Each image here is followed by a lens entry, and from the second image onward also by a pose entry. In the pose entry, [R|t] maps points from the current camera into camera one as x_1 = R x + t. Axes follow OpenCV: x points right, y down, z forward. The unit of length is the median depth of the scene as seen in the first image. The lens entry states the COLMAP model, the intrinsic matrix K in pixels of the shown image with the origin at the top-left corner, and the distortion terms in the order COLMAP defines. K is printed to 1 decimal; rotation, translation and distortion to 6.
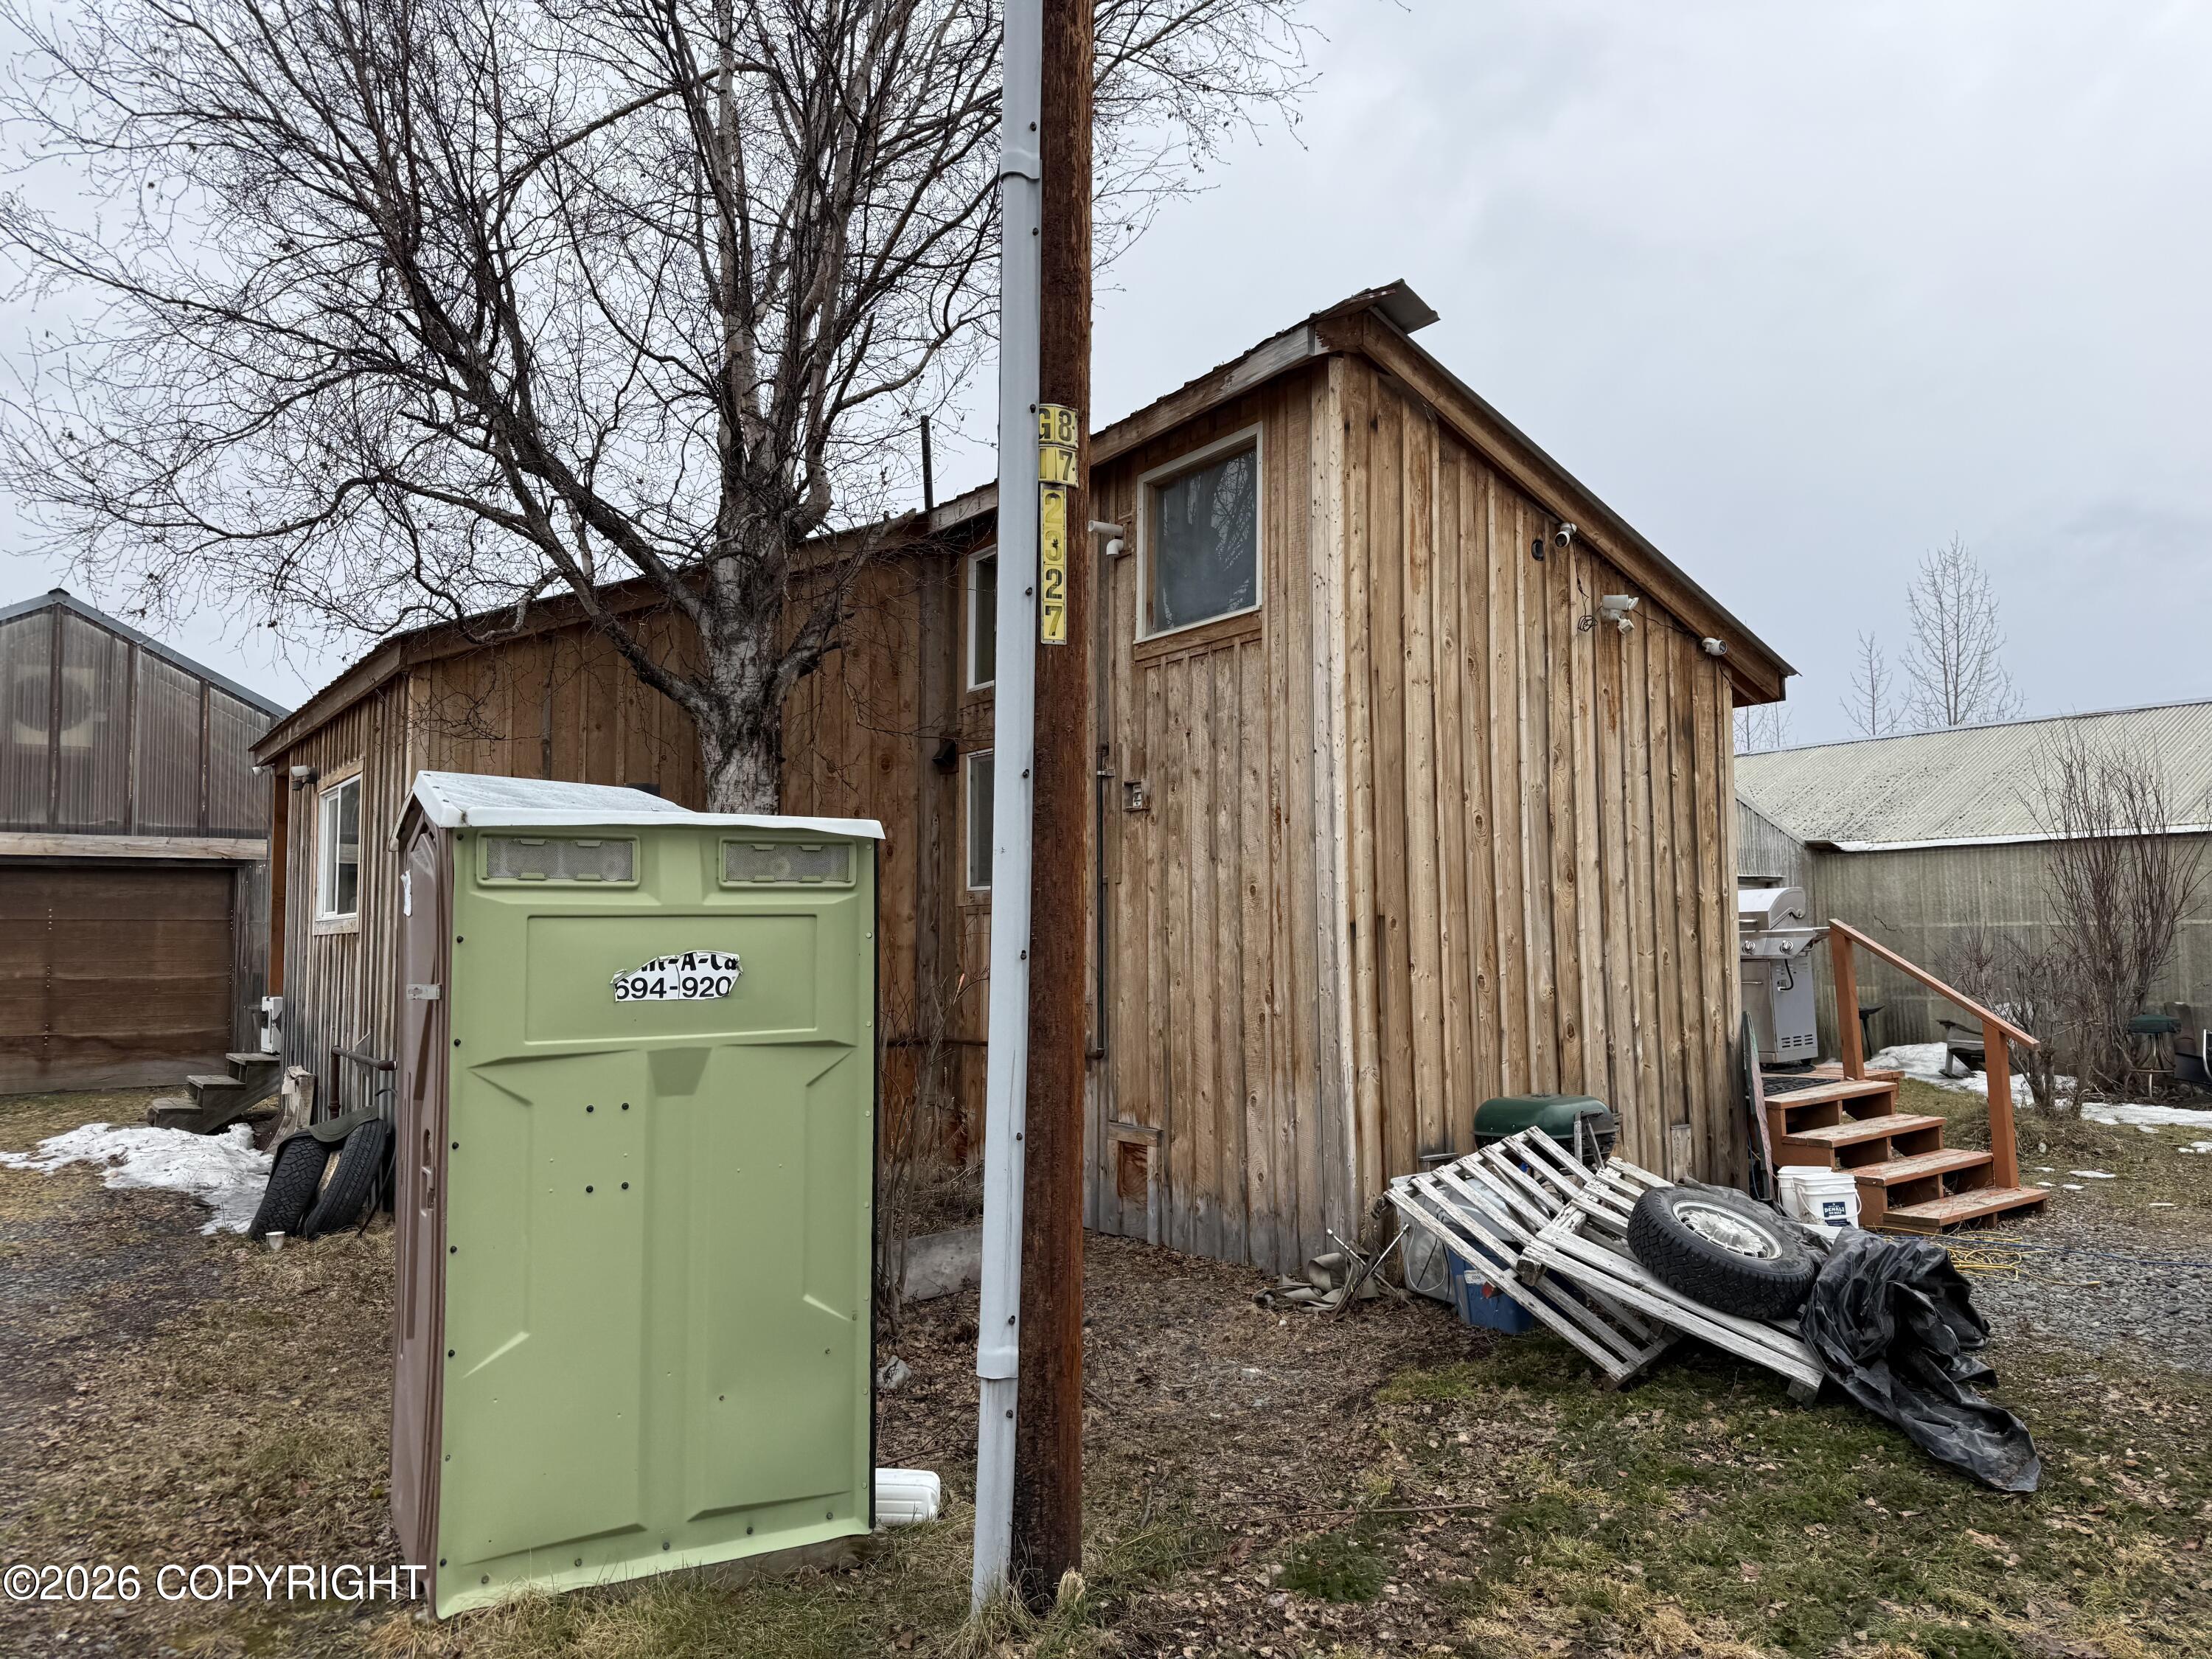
lens RADIAL K [[1558.9, 0, 1109.8], [0, 1558.9, 852.1], [0, 0, 1]] dist [0.085219, -0.098688]
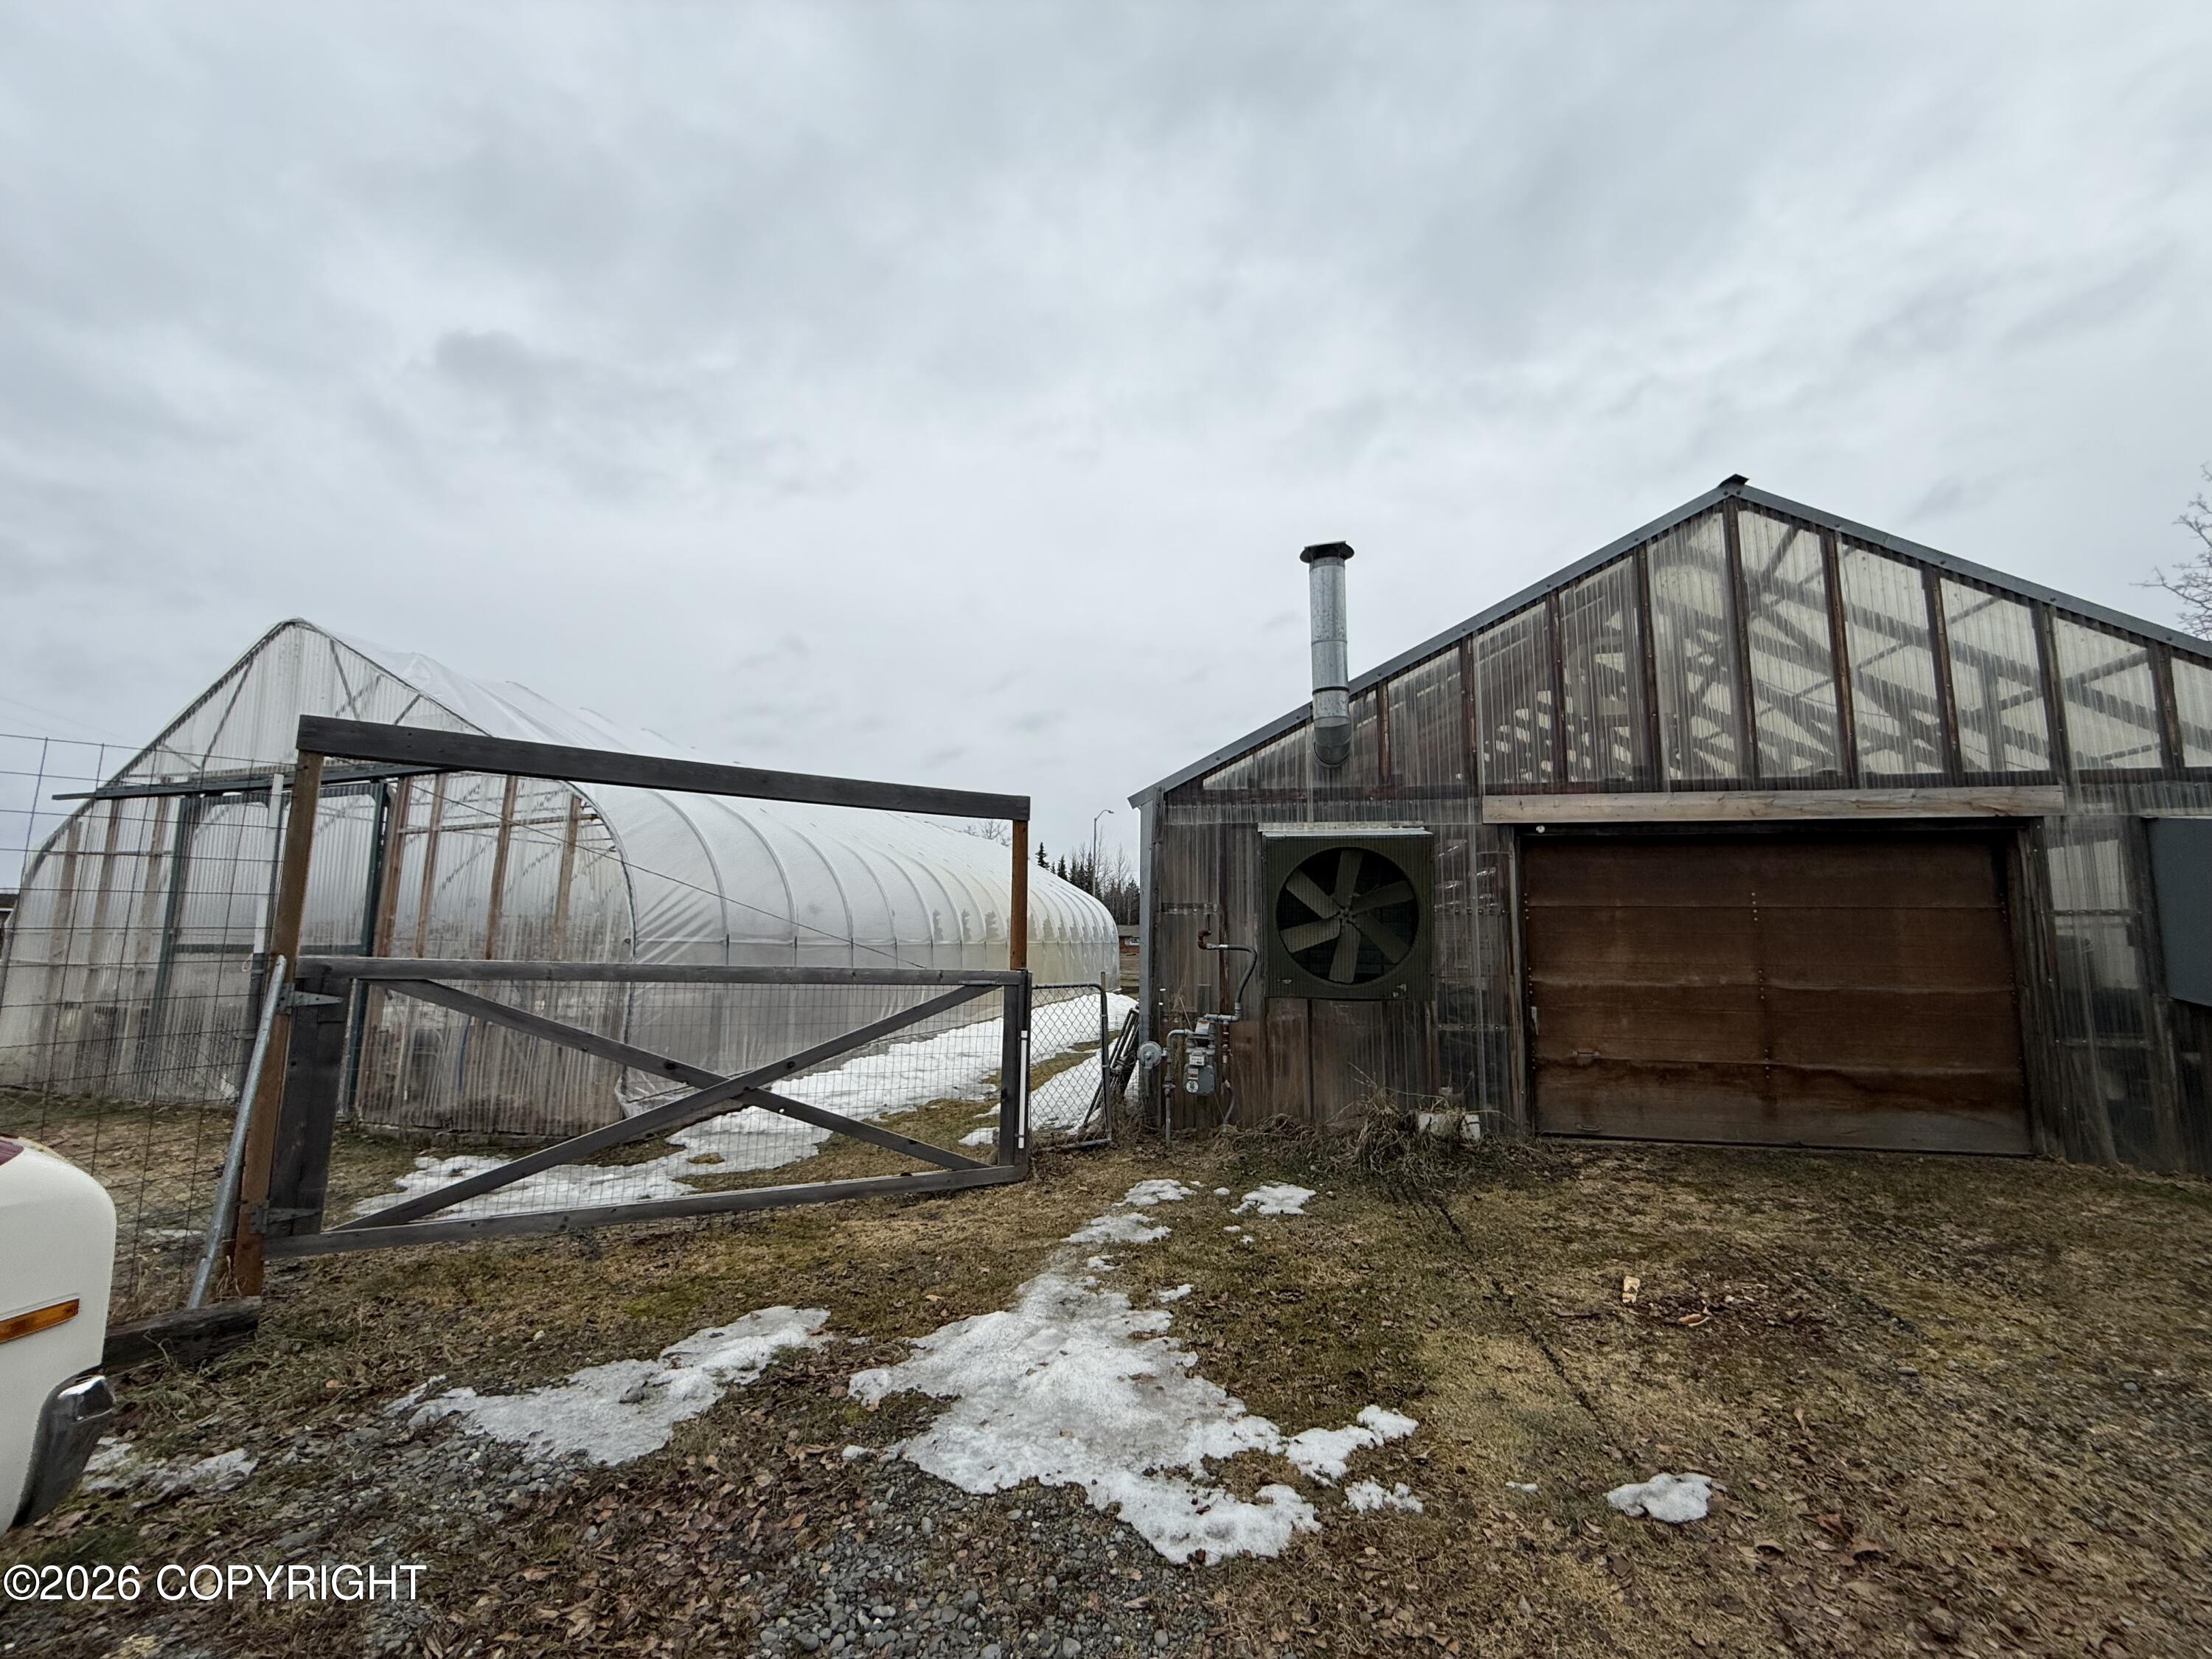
lens RADIAL K [[884.3, 0, 1101.7], [0, 884.3, 830.2], [0, 0, 1]] dist [0.001352, -0.000079]
pose [[0.714057, -0.072282, -0.696346, -1.039245], [0.024399, 0.996621, -0.078431, 0.055097], [0.699662, 0.039014, 0.713408, 0.848020]]
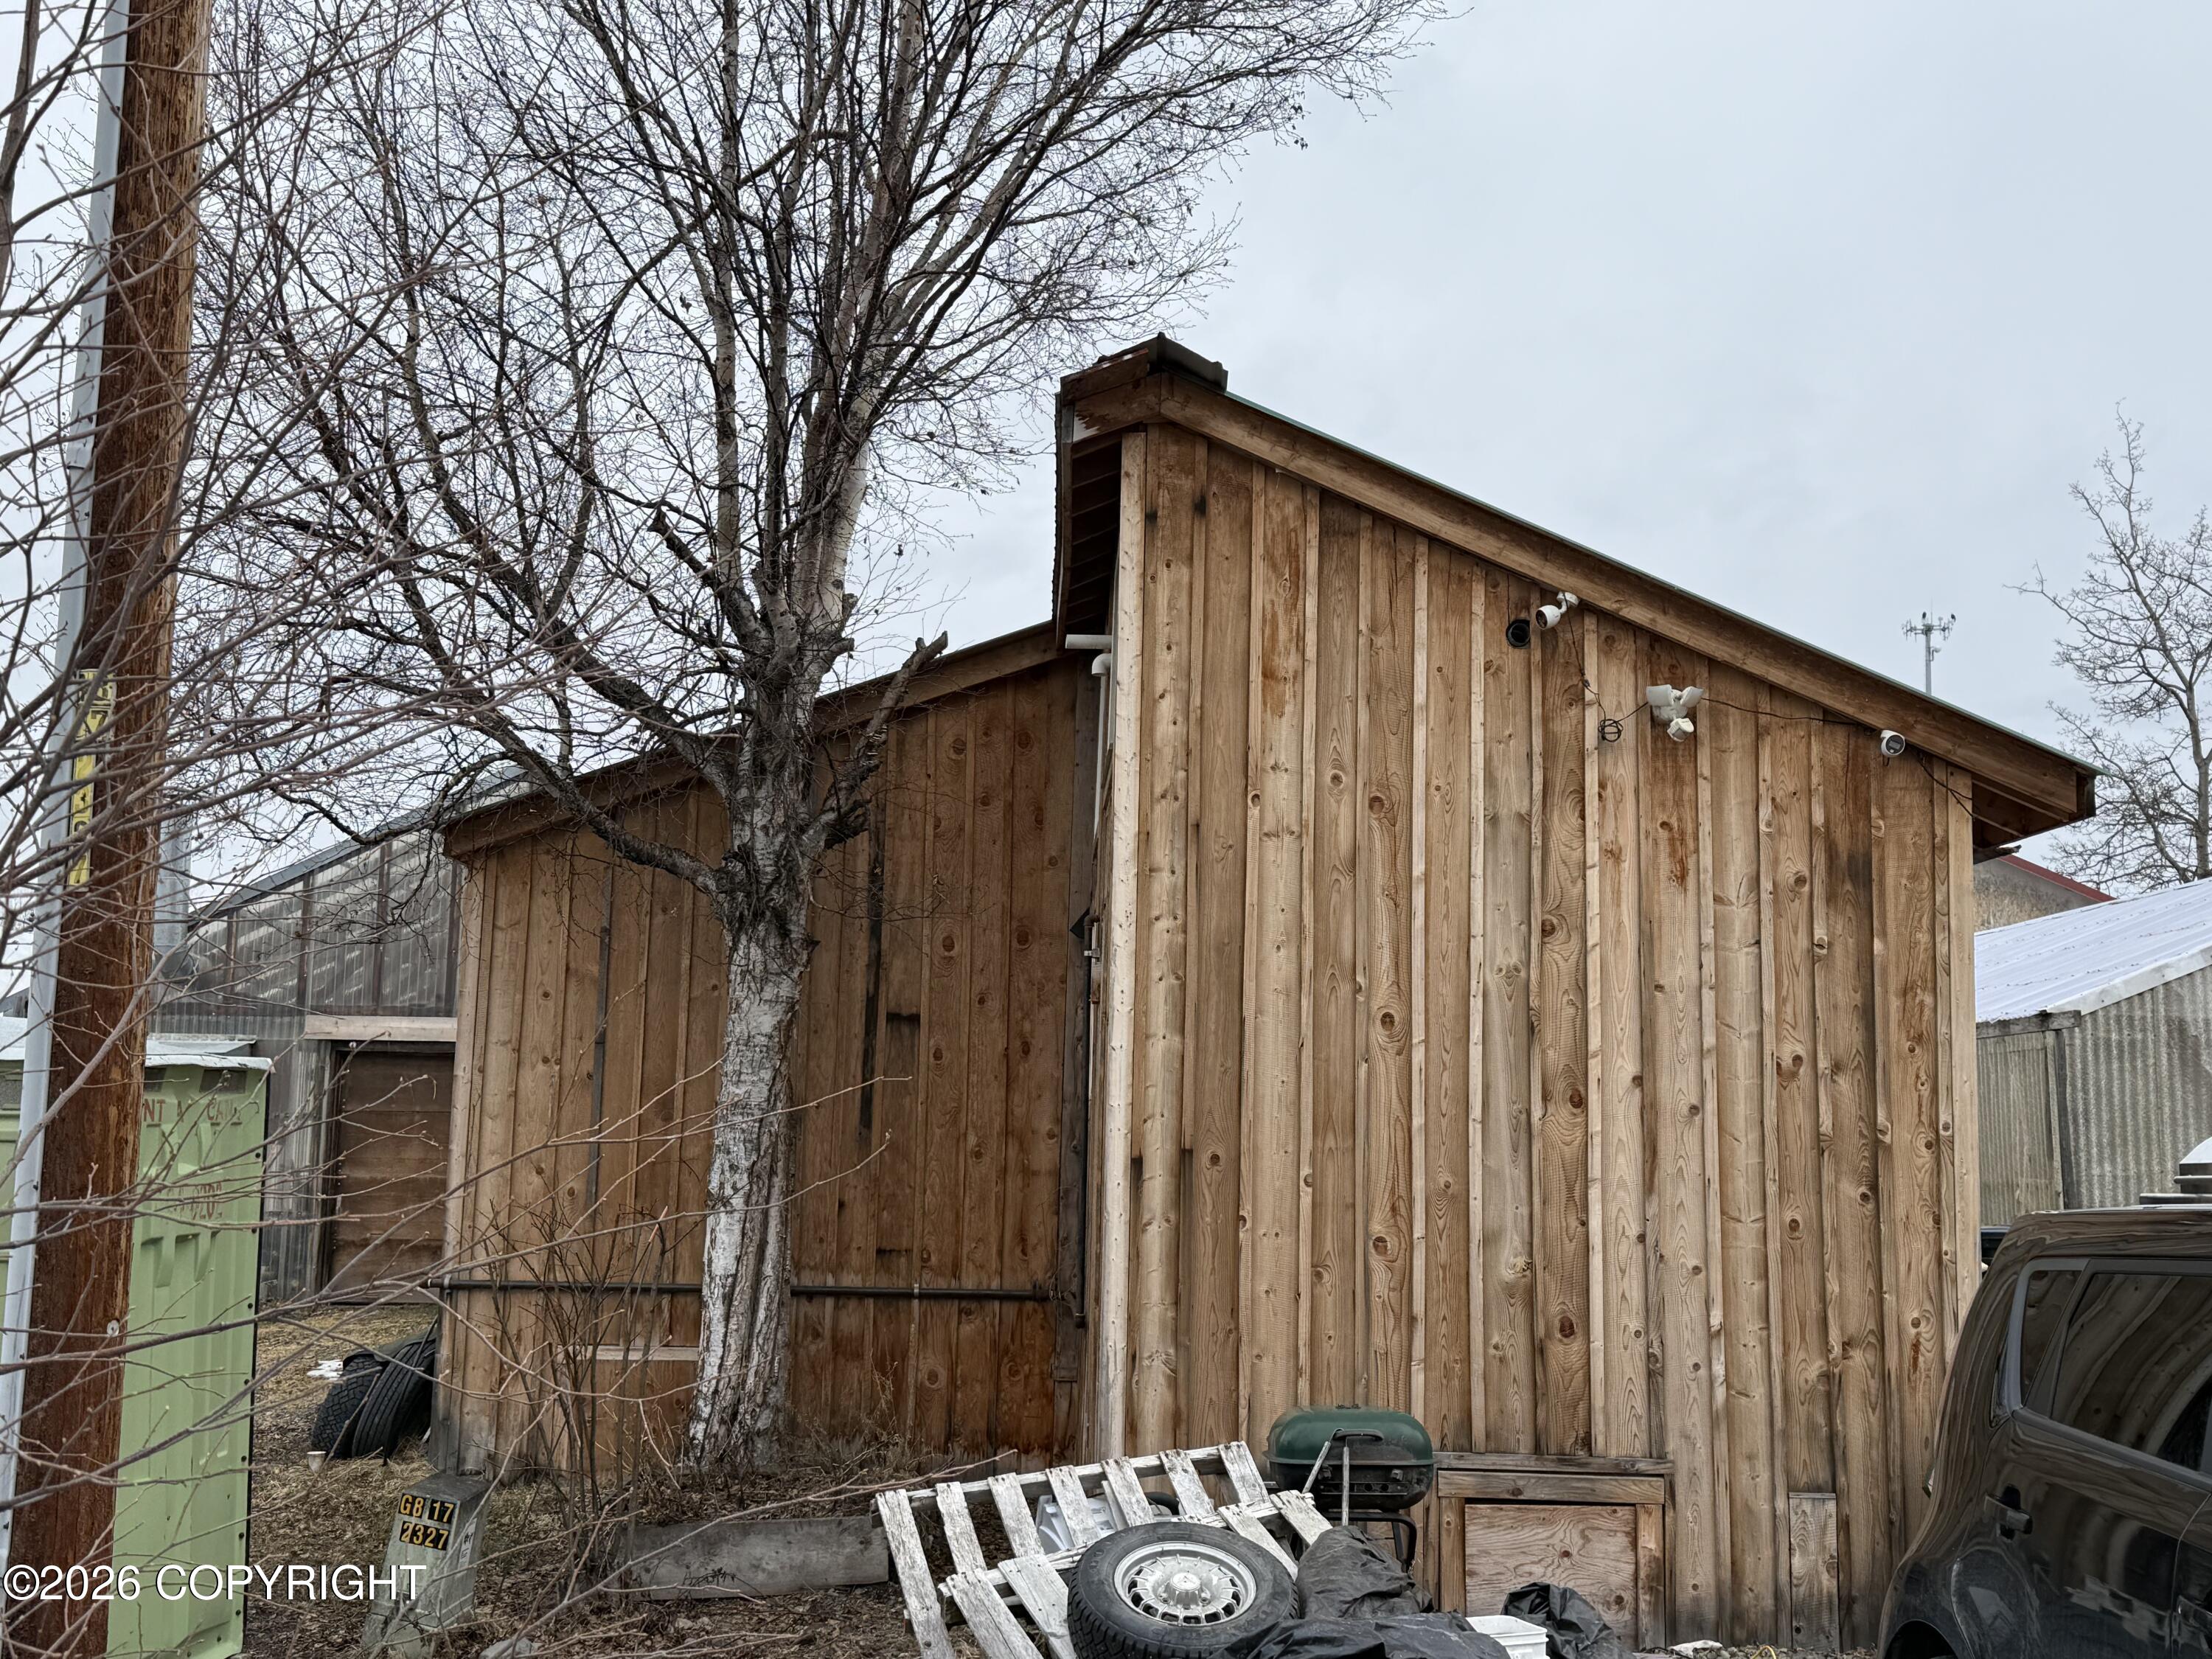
lens RADIAL K [[2468.4, 0, 1106.0], [0, 2468.4, 829.5], [0, 0, 1]] dist [0.072805, -0.031305]
pose [[0.835947, -0.043956, -0.547047, 0.698639], [0.003139, 0.997154, -0.075326, -0.020825], [0.548802, 0.061252, 0.833706, -0.023429]]
